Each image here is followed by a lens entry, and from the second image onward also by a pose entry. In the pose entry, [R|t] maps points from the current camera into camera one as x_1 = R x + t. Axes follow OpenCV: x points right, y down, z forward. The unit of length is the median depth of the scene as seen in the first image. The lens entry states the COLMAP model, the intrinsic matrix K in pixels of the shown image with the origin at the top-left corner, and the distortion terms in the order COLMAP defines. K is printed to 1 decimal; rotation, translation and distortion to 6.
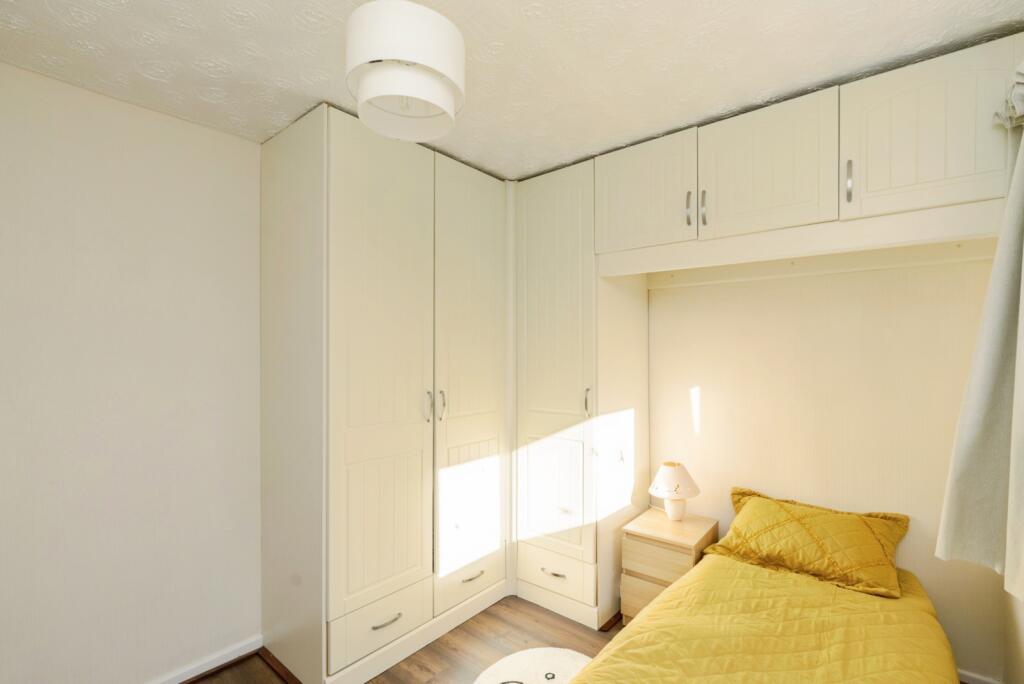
lens RADIAL K [[458.6, 0, 514.5], [0, 458.6, 351.8], [0, 0, 1]] dist [0.002149, -0.000057]
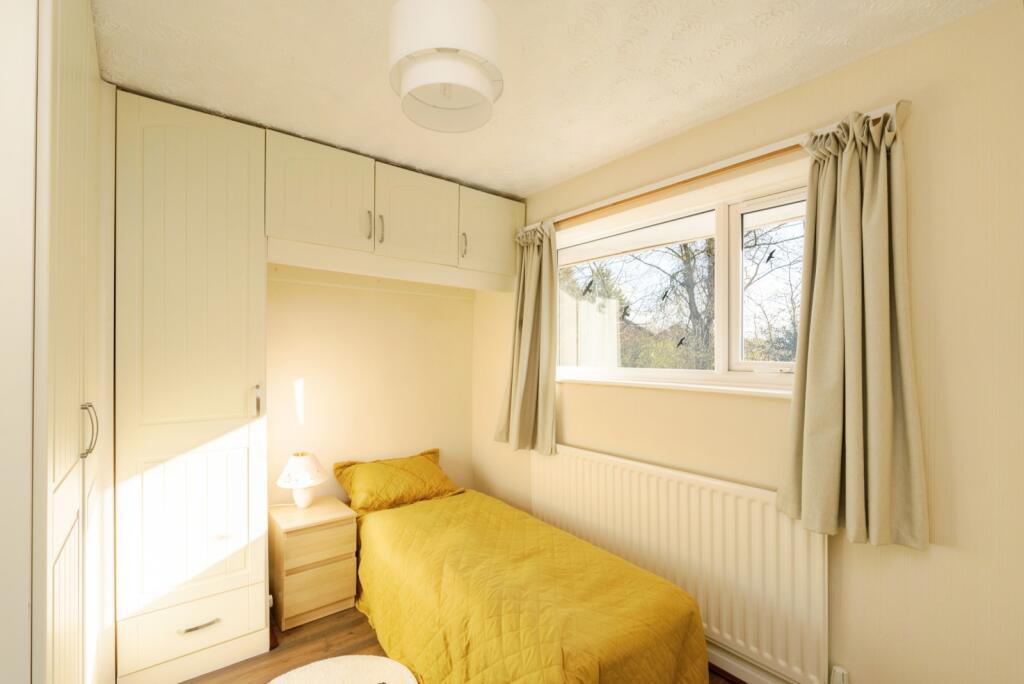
lens RADIAL K [[458.6, 0, 514.1], [0, 458.6, 347.8], [0, 0, 1]] dist [0.002149, -0.000057]
pose [[0.219754, 0.018263, 0.975384, -0.673408], [-0.010768, 0.999809, -0.016294, 0.019612], [-0.975496, -0.006922, 0.219909, 0.365271]]
